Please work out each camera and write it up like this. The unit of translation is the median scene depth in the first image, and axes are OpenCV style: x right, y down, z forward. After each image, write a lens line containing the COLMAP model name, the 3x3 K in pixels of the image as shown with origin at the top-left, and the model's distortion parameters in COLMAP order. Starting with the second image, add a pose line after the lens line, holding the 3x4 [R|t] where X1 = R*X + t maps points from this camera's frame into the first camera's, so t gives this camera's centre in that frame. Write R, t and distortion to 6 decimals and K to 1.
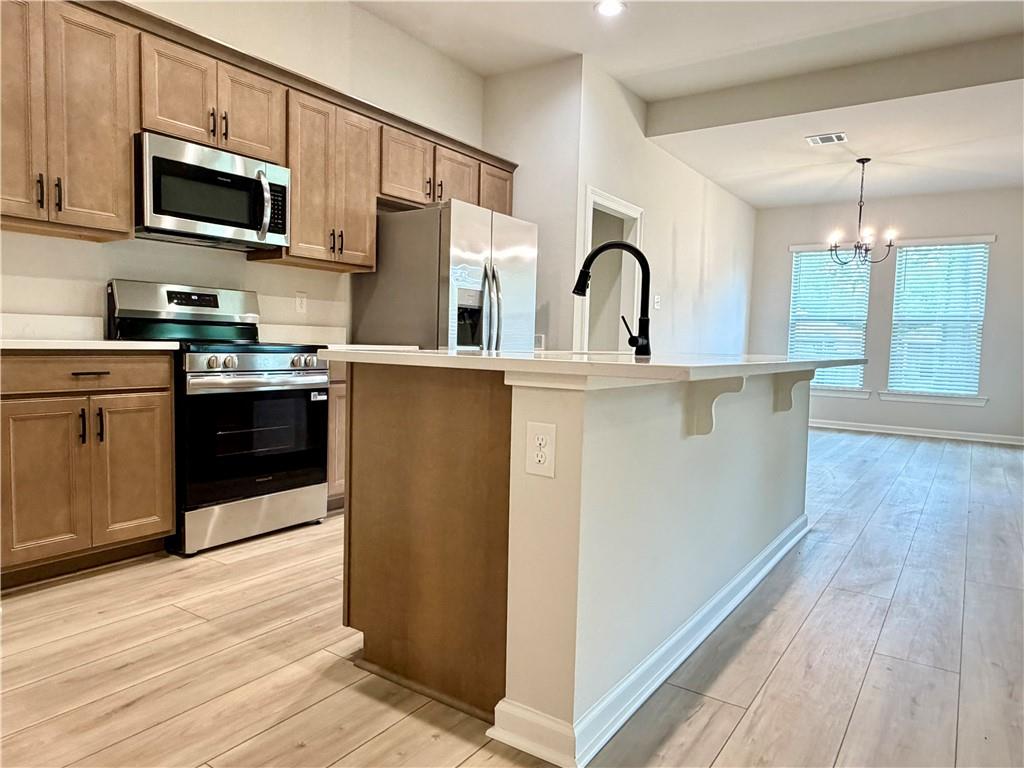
lens RADIAL K [[675.0, 0, 512.0], [0, 675.0, 384.0], [0, 0, 1]] dist [0.008330, 0.001280]
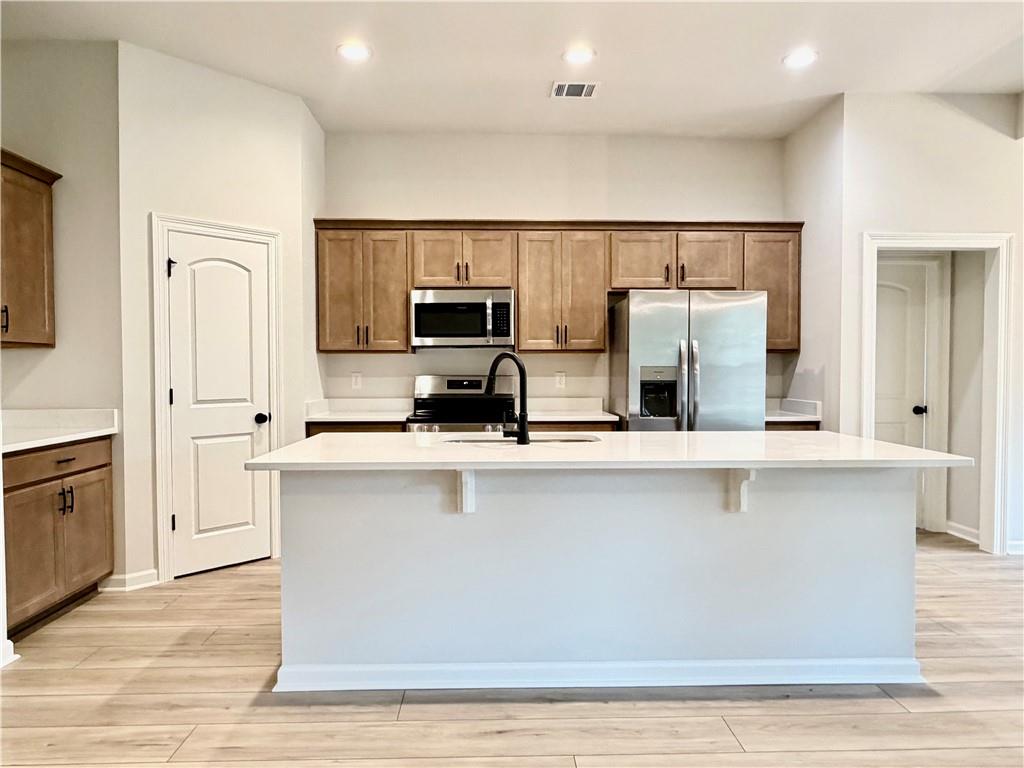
lens RADIAL K [[670.3, 0, 512.0], [0, 670.3, 384.0], [0, 0, 1]] dist [-0.003852, 0.000174]
pose [[0.598168, -0.010172, -0.801306, 0.787700], [-0.035177, 0.998622, -0.038936, -0.070033], [0.800599, 0.051478, 0.596986, 0.184077]]
